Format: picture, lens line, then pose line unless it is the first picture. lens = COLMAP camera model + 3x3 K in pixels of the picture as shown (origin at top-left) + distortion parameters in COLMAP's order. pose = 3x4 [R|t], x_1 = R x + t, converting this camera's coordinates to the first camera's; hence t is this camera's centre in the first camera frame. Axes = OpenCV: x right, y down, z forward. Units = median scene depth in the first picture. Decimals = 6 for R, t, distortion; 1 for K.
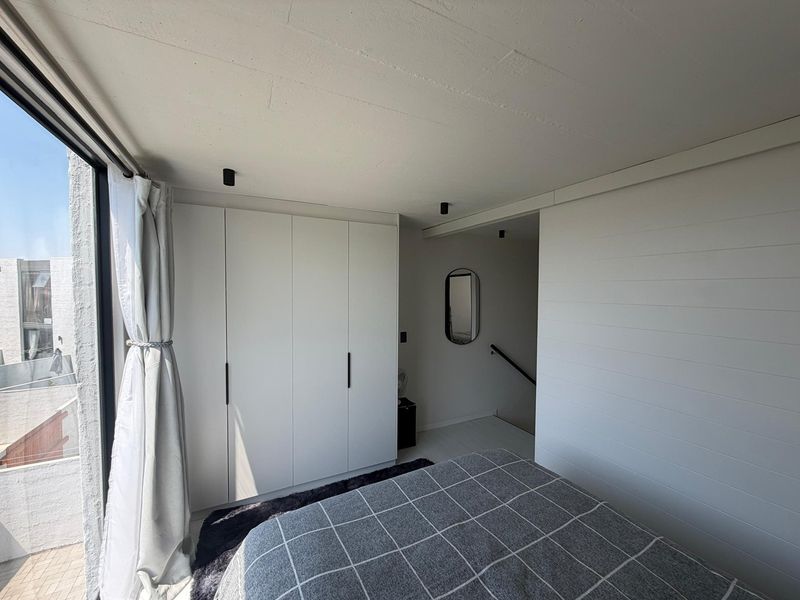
lens RADIAL K [[319.0, 0, 400.6], [0, 319.0, 300.0], [0, 0, 1]] dist [-0.000116, 0.001071]
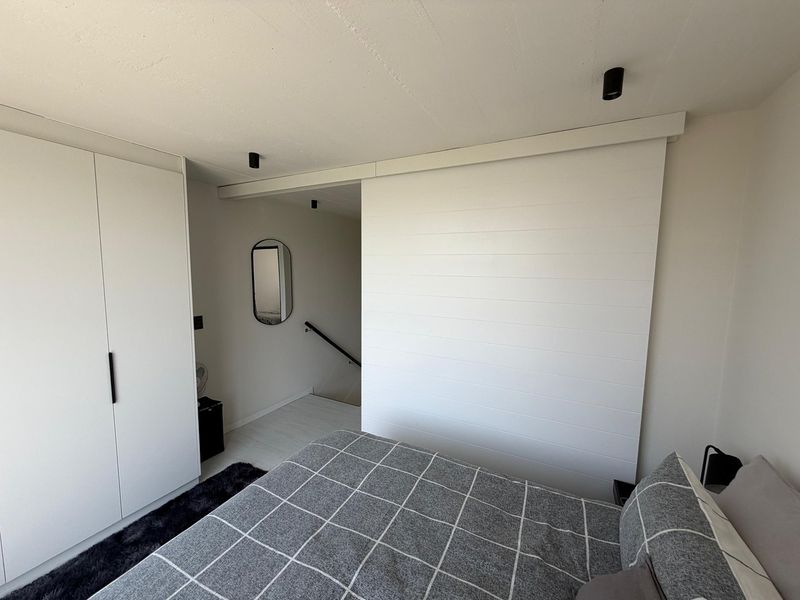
lens RADIAL K [[319.0, 0, 398.3], [0, 319.0, 300.1], [0, 0, 1]] dist [-0.000116, 0.001071]
pose [[0.823490, -0.050927, 0.565040, -0.041657], [0.009867, 0.997098, 0.075489, 0.010272], [-0.567244, -0.056589, 0.821603, 0.115532]]
